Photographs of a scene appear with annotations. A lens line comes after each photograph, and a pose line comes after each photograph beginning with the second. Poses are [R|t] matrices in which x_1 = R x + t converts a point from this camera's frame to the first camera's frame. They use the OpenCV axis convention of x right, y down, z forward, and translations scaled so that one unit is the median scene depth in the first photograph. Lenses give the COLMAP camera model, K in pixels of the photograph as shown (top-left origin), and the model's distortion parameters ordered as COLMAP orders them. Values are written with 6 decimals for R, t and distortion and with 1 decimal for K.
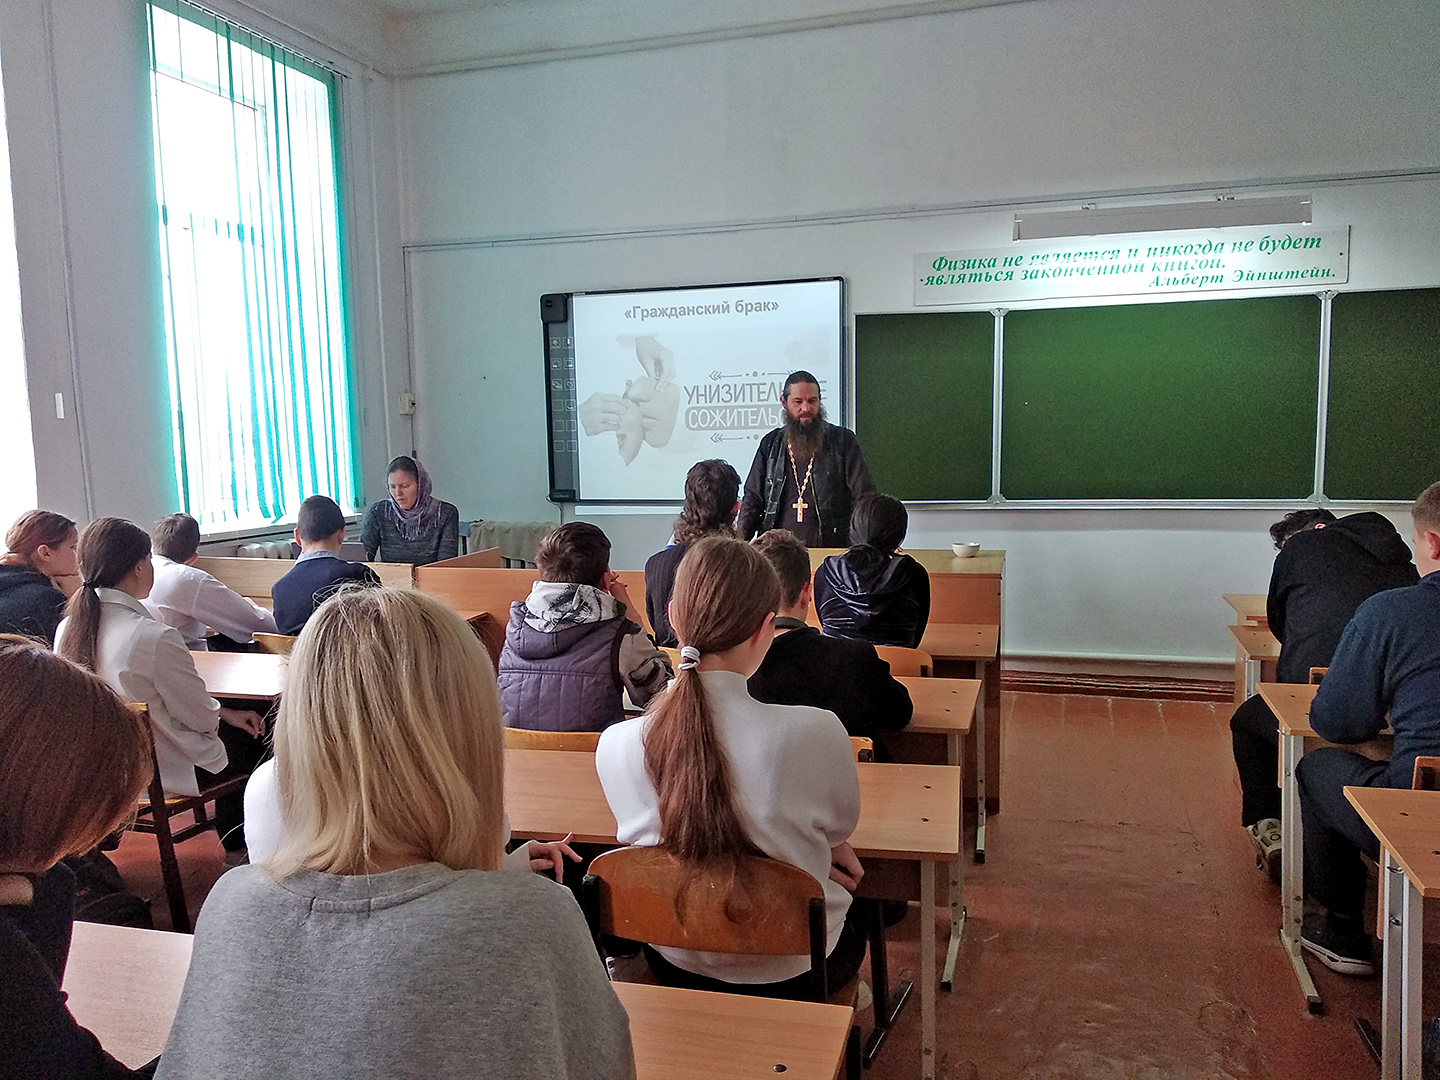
lens RADIAL K [[1115.4, 0, 720.0], [0, 1115.4, 540.0], [0, 0, 1]] dist [0.006859, -0.006612]
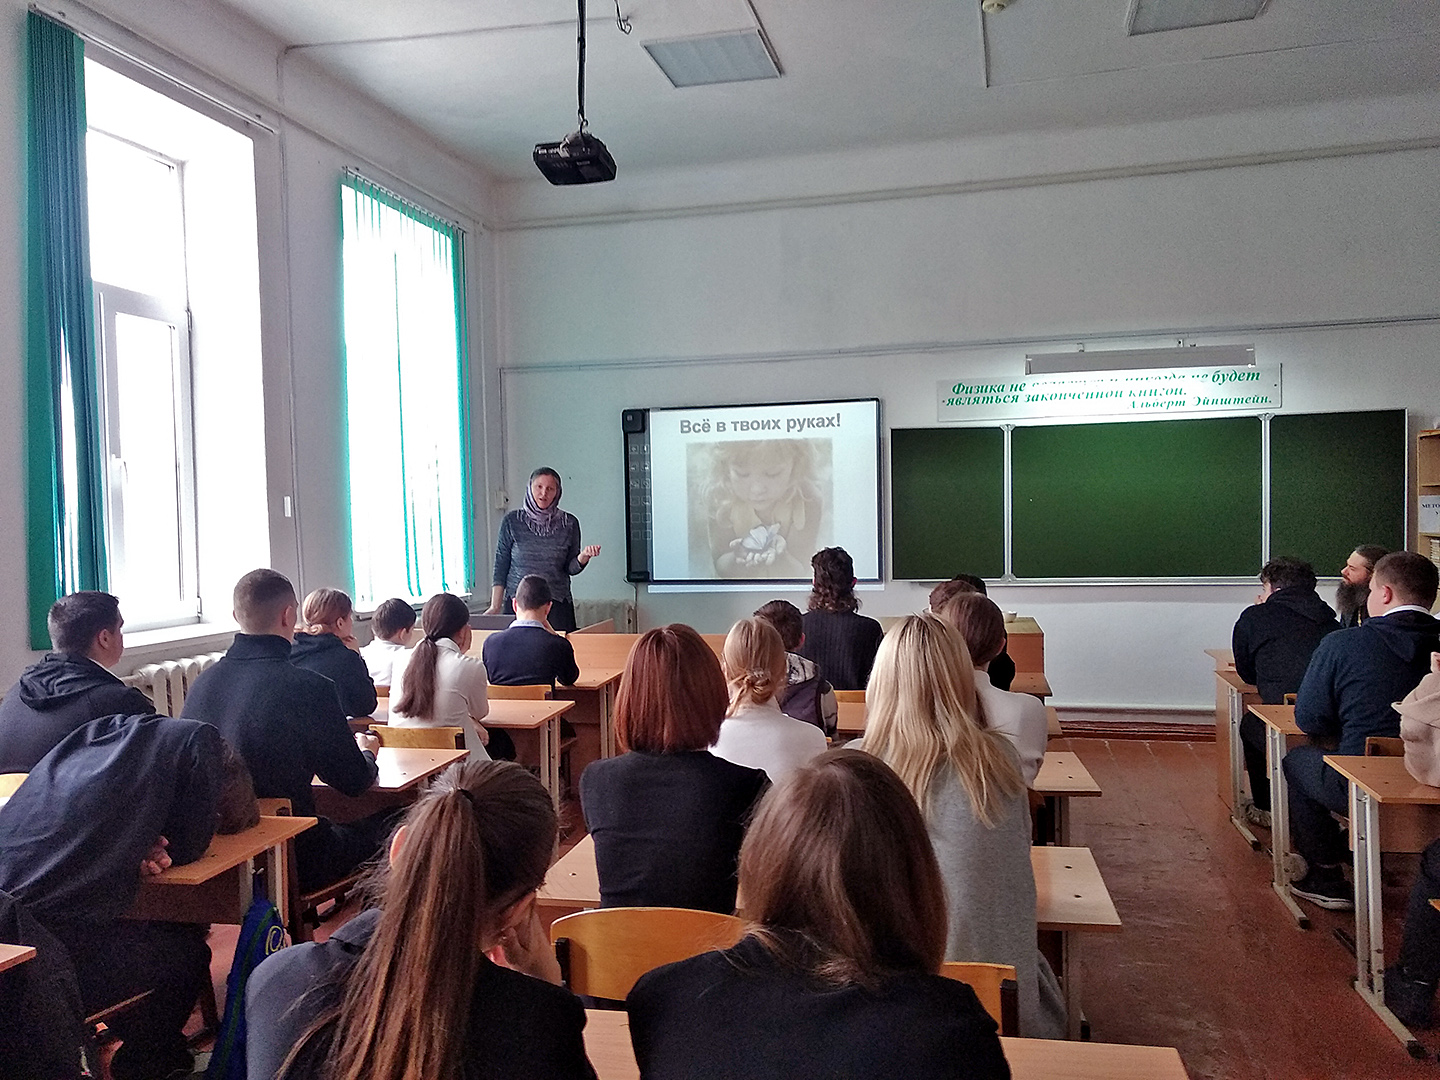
lens RADIAL K [[1080.0, 0, 720.0], [0, 1080.0, 540.0], [0, 0, 1]] dist [0.000097, 0.002850]
pose [[0.998943, -0.003234, 0.045849, -0.125918], [0.006619, 0.997247, -0.073857, 0.007523], [-0.045484, 0.074082, 0.996214, -0.175442]]
